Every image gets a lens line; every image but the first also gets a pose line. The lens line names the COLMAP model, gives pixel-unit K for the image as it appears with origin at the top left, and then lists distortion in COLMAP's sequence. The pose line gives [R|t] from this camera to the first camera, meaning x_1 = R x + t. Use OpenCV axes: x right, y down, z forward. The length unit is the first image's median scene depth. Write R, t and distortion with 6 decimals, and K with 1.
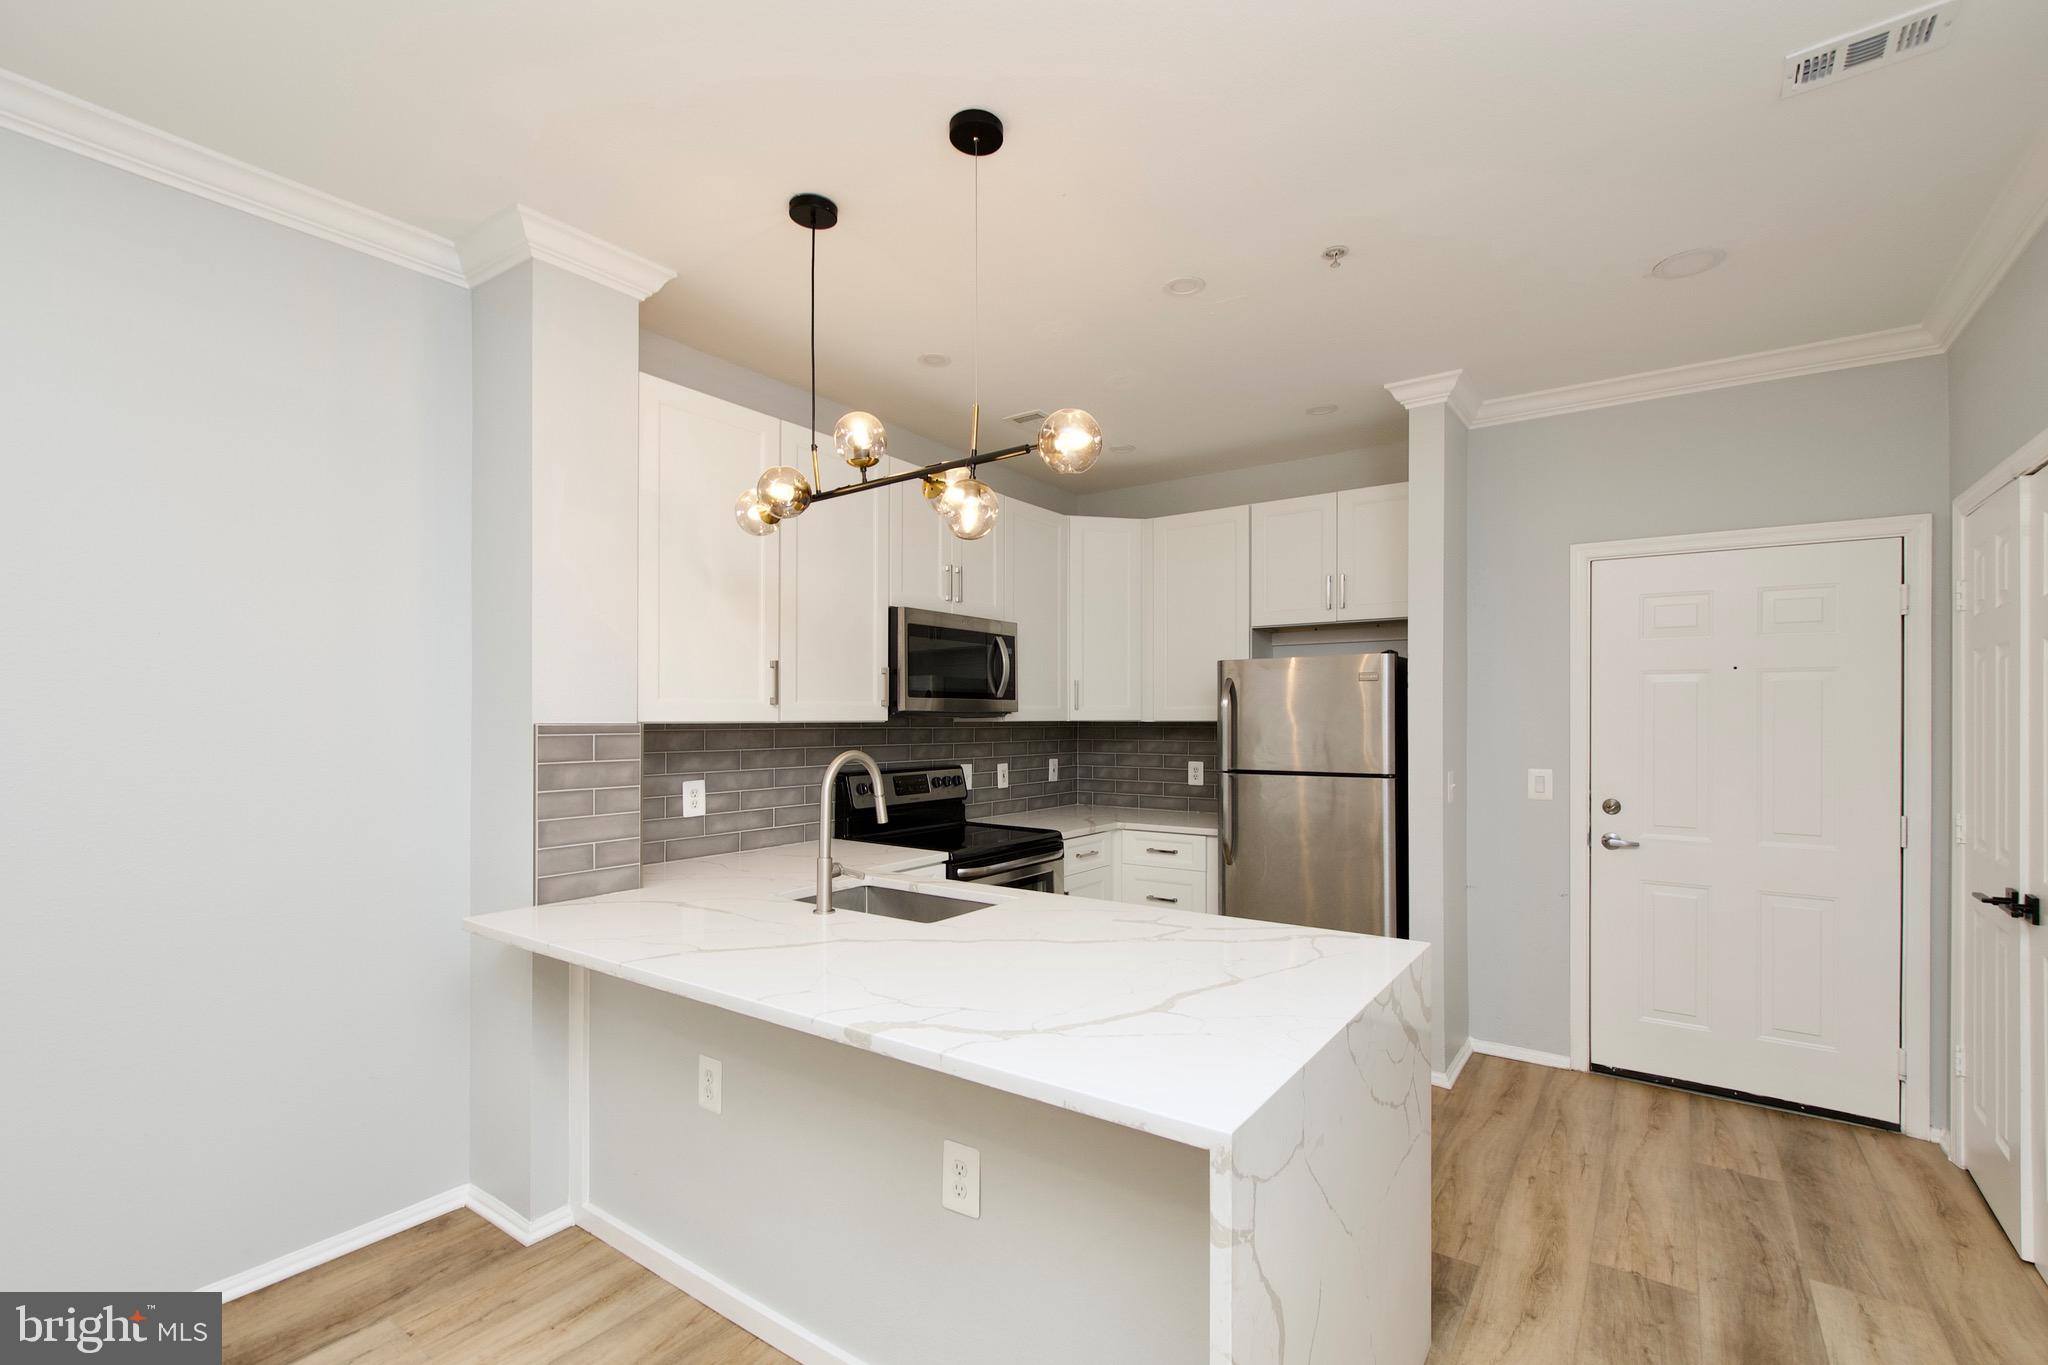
lens RADIAL K [[897.6, 0, 1041.0], [0, 897.6, 712.9], [0, 0, 1]] dist [0.008925, -0.005916]
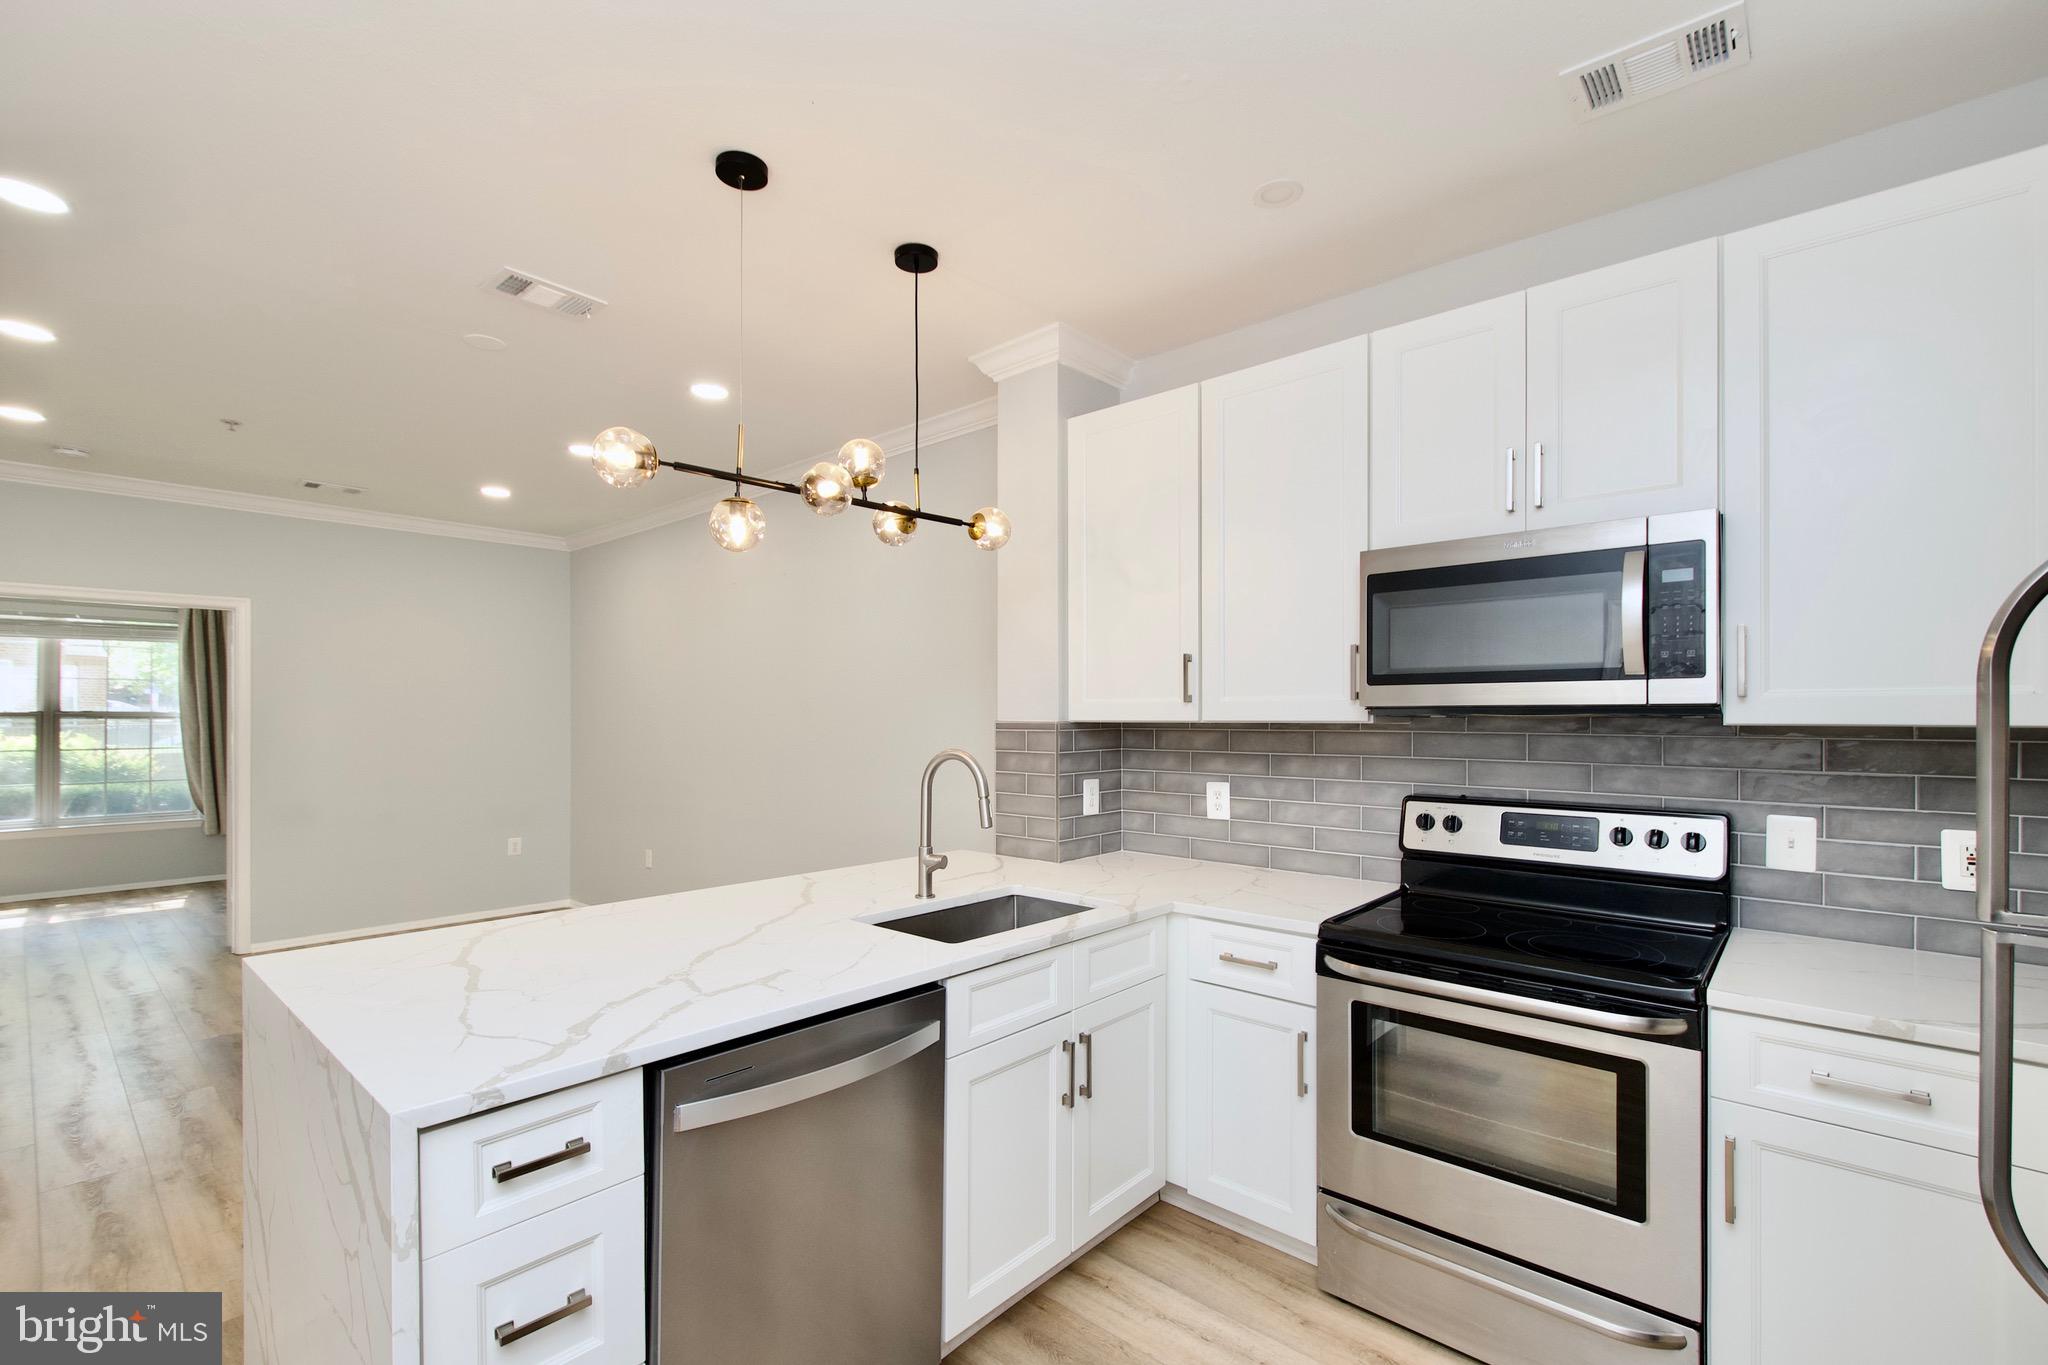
lens RADIAL K [[897.6, 0, 1041.0], [0, 897.6, 712.9], [0, 0, 1]] dist [0.008925, -0.005916]
pose [[-0.109667, -0.006343, -0.993948, 0.534233], [0.003654, 0.999970, -0.006785, 0.006114], [0.993962, -0.004376, -0.109641, 0.824247]]
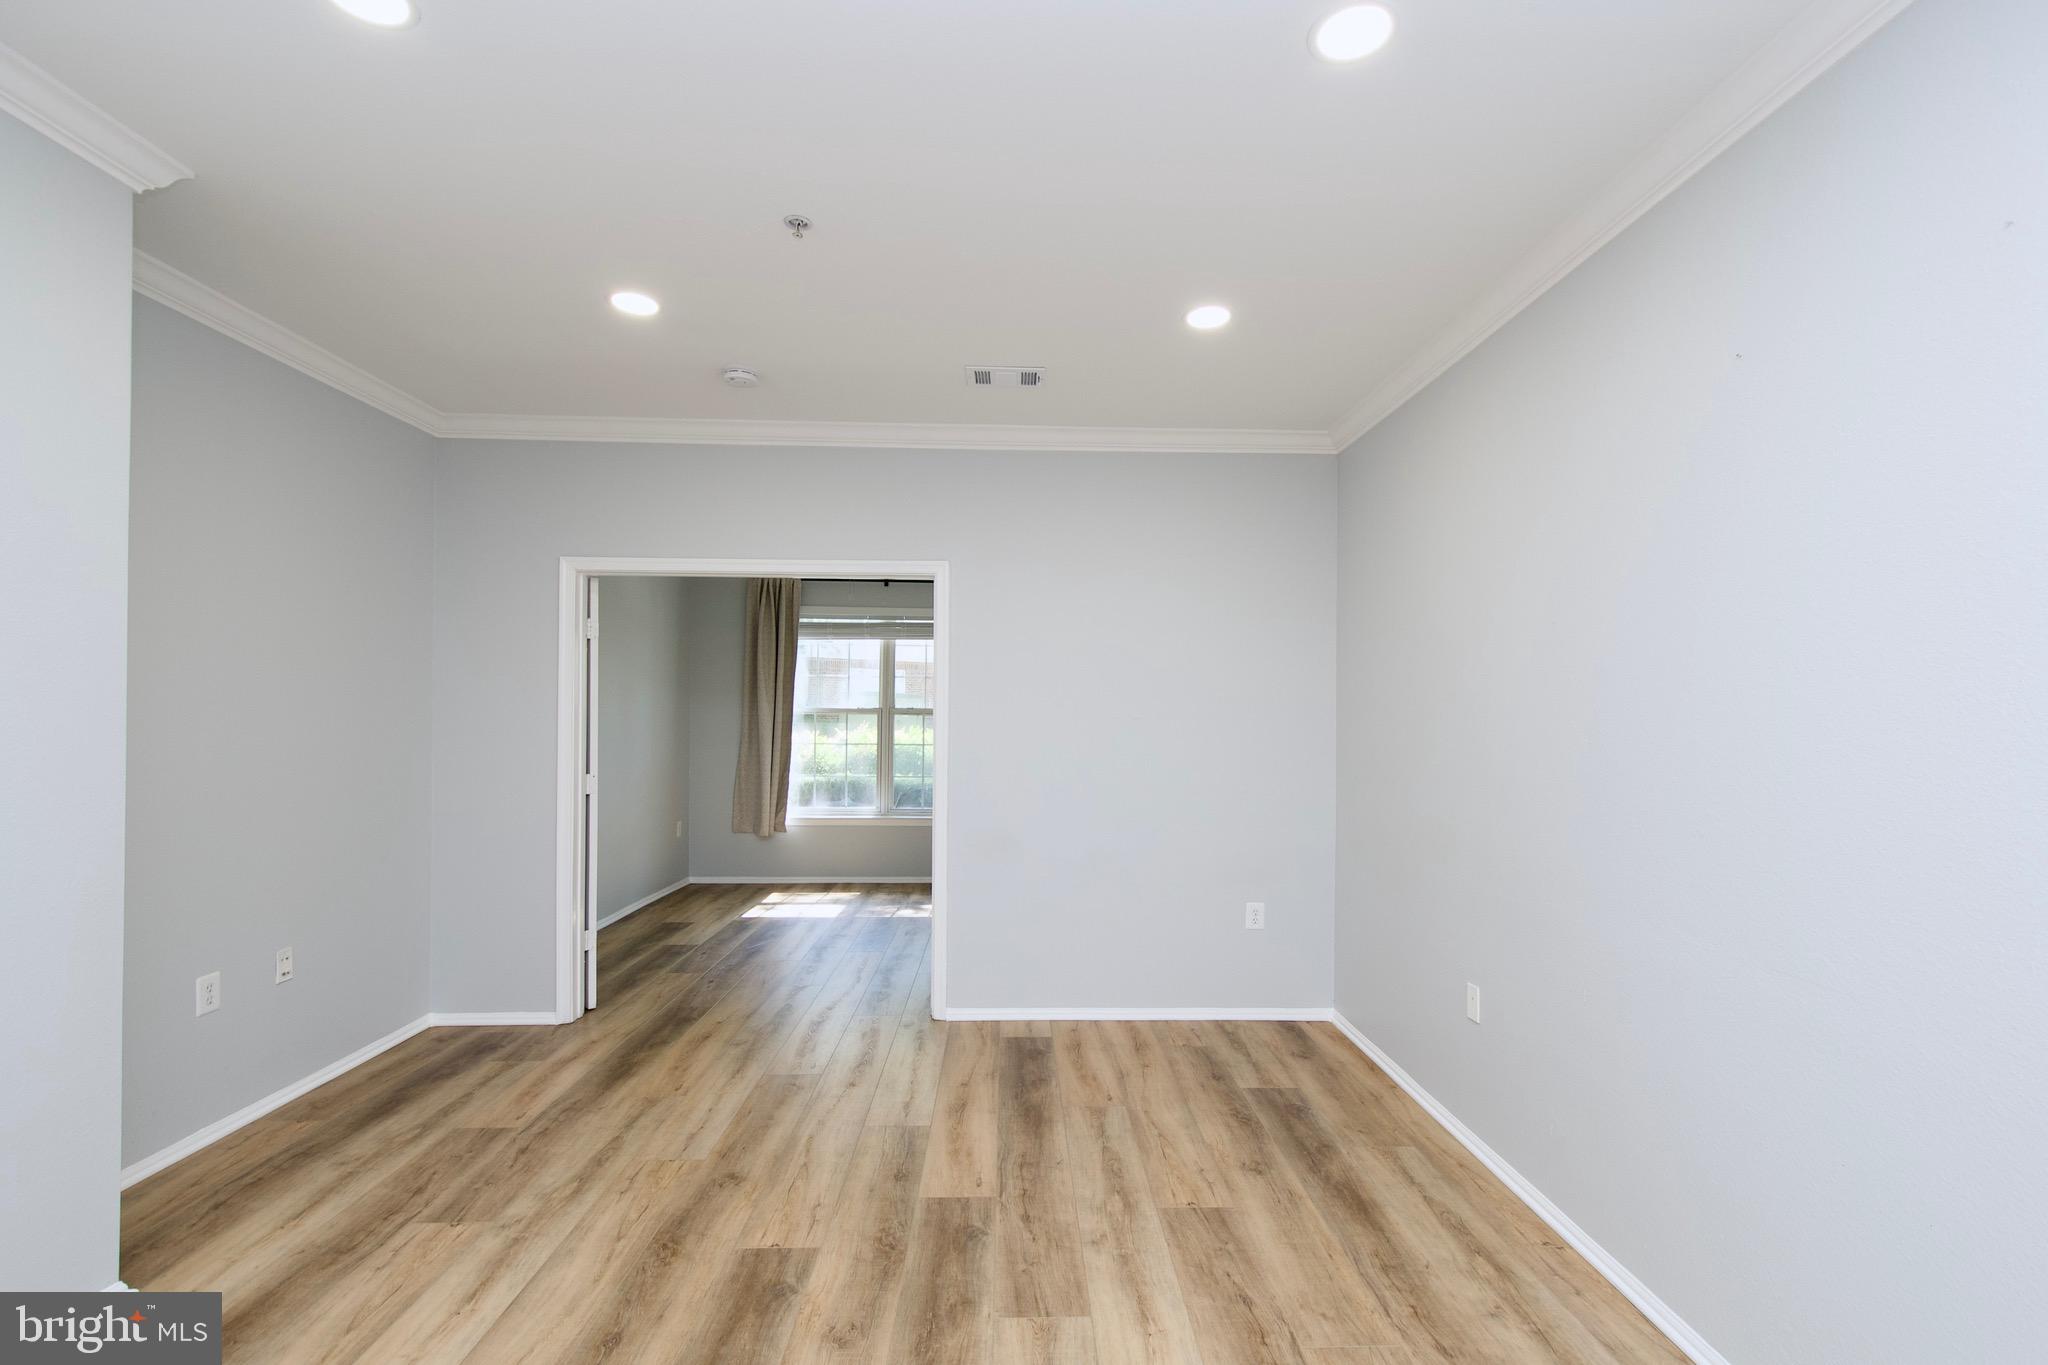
lens RADIAL K [[897.6, 0, 1041.0], [0, 897.6, 712.9], [0, 0, 1]] dist [0.008925, -0.005916]
pose [[-0.798710, -0.009500, -0.601642, -0.214210], [-0.007917, 0.999955, -0.005279, 0.001813], [0.601664, 0.000547, -0.798749, 0.344469]]
